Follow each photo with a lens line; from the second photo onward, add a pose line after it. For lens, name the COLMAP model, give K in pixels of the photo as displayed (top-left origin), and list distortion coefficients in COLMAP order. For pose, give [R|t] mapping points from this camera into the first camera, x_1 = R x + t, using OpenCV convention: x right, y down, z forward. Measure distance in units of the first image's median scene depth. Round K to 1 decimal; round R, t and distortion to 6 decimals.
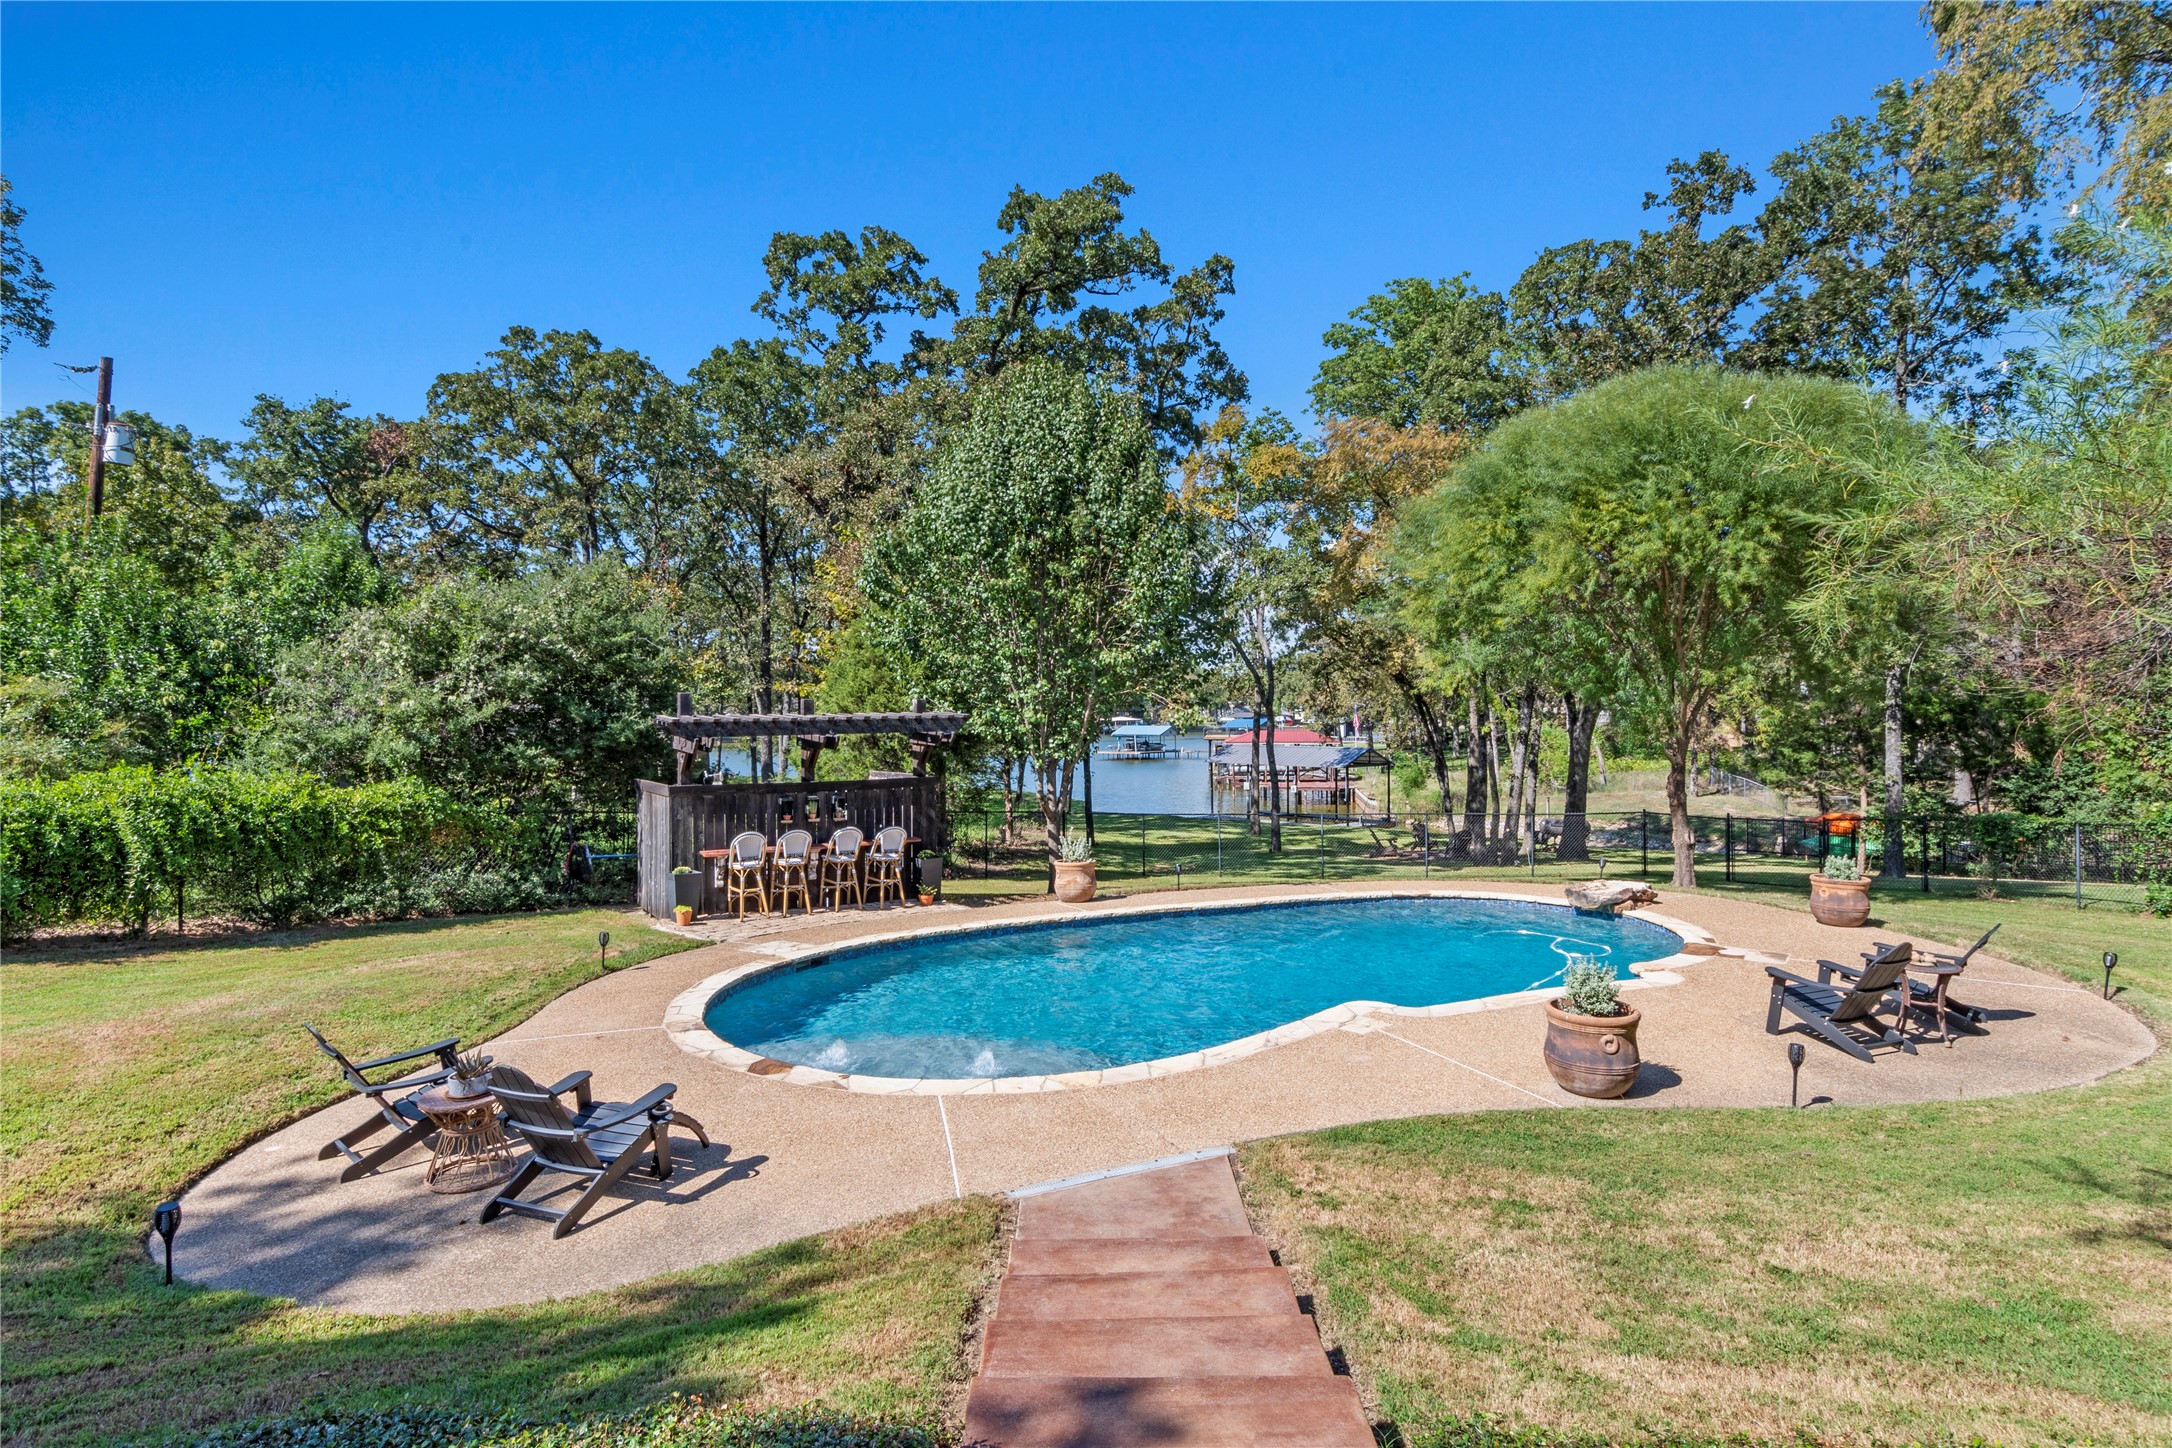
lens RADIAL K [[1148.2, 0, 1111.4], [0, 1148.2, 725.3], [0, 0, 1]] dist [0.014631, -0.003775]
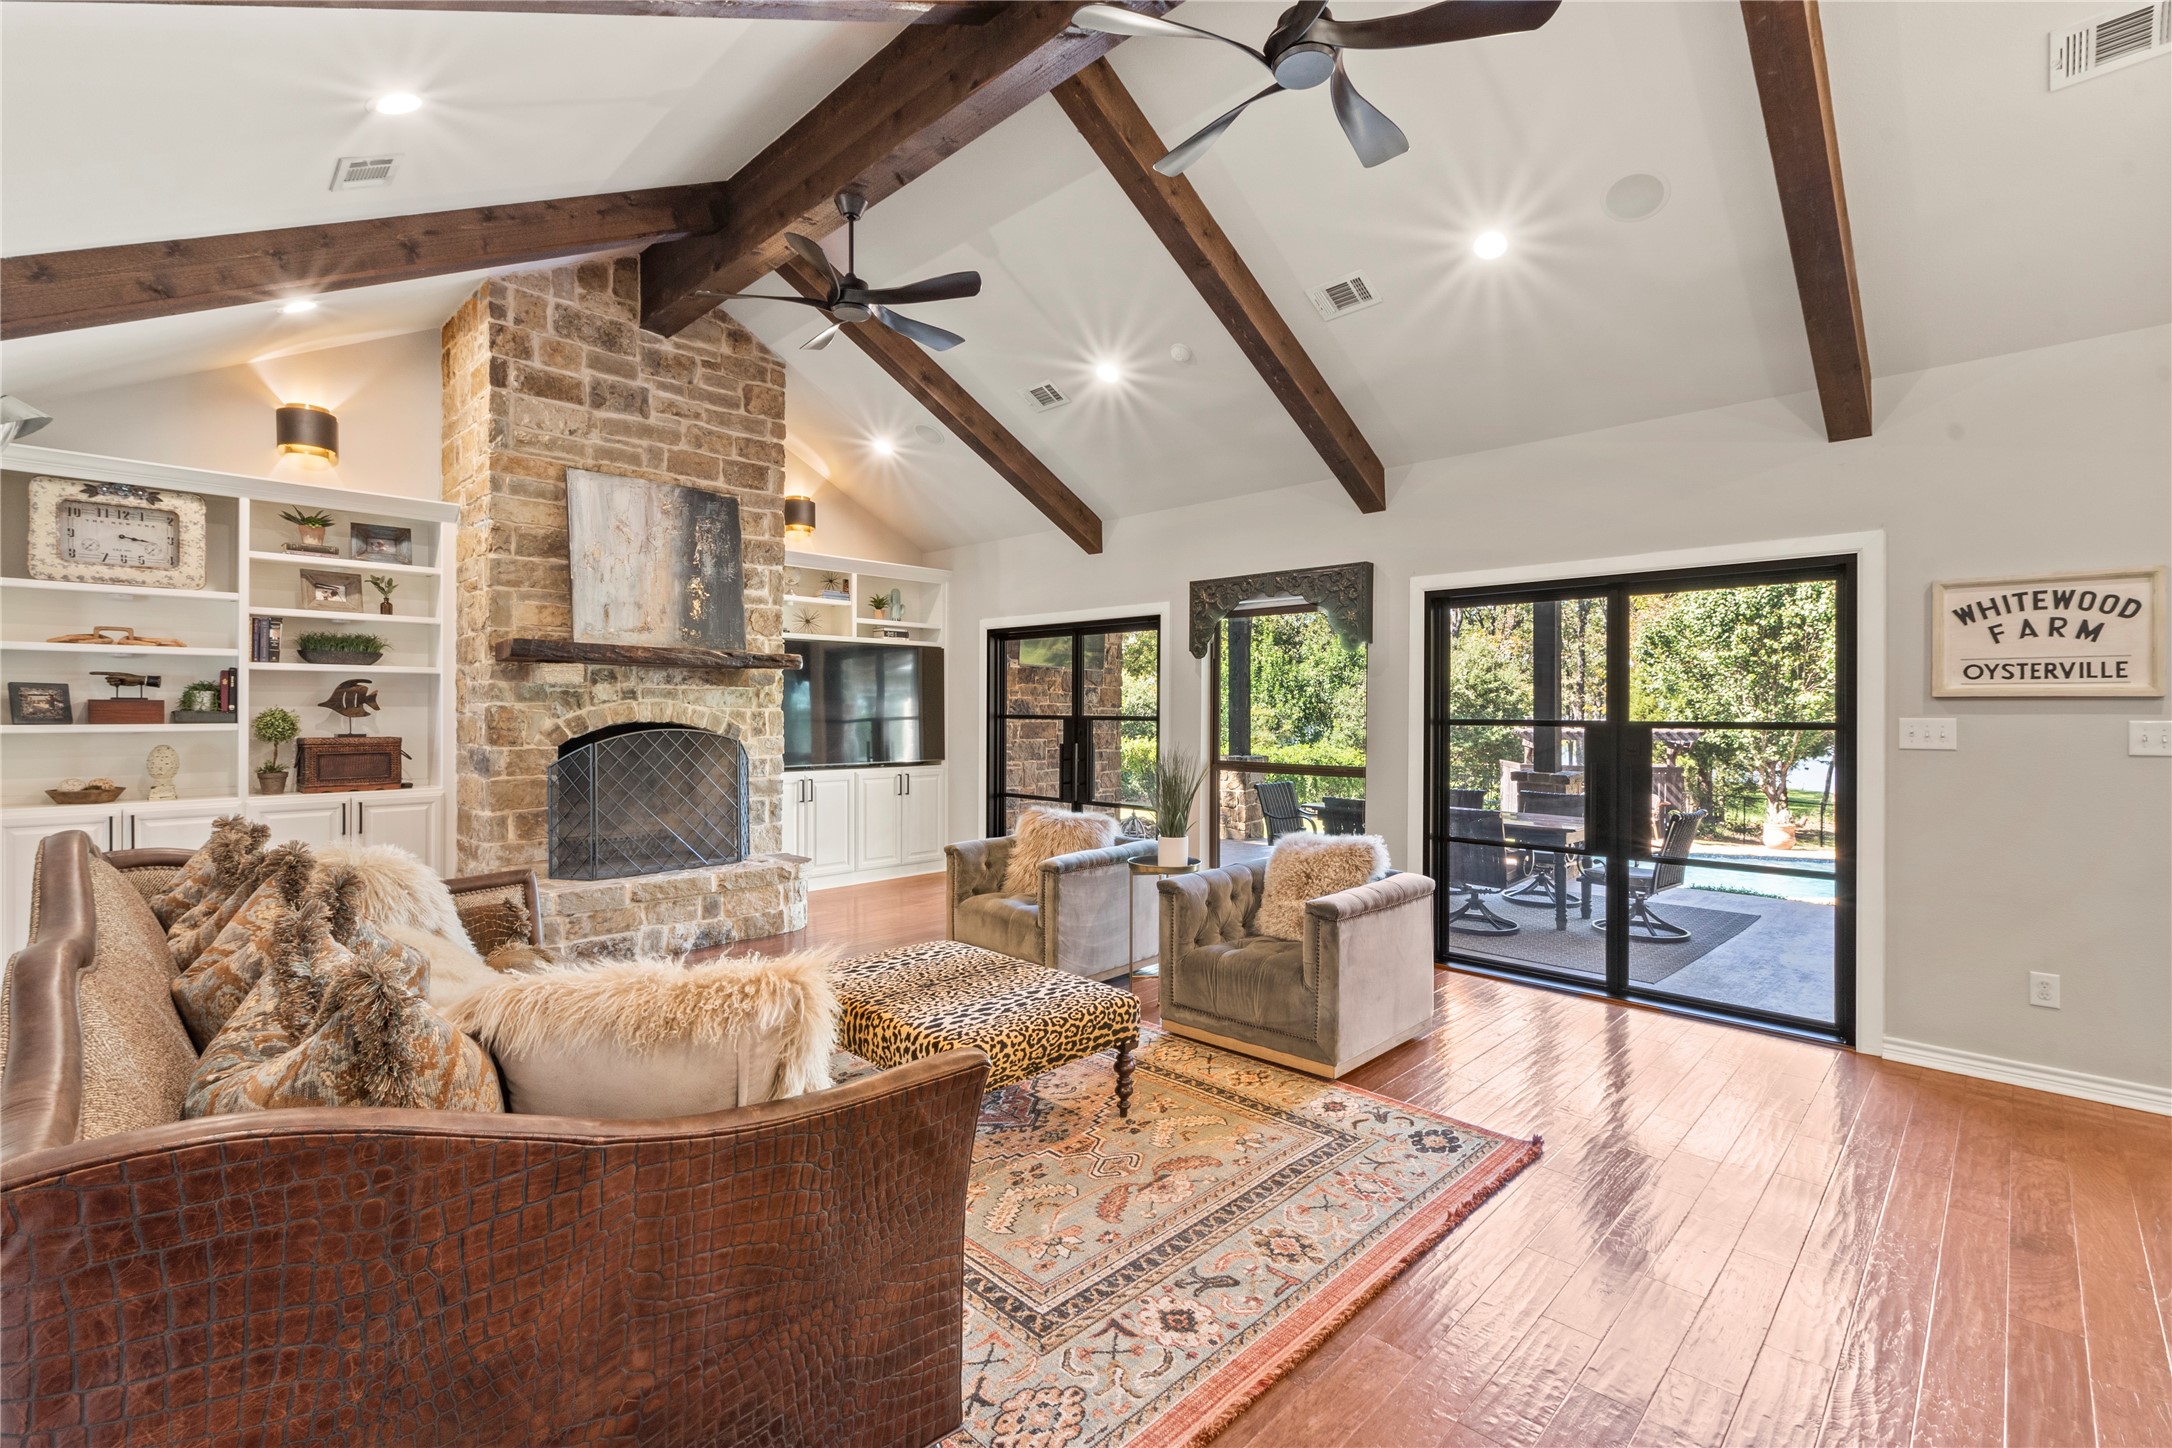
lens RADIAL K [[966.7, 0, 1059.5], [0, 966.7, 710.6], [0, 0, 1]] dist [0.014067, -0.004083]
pose [[0.699817, 0.014915, -0.714166, 0.163225], [-0.021892, 0.999760, -0.000572, -0.015013], [0.713987, 0.016035, 0.699976, -0.464473]]
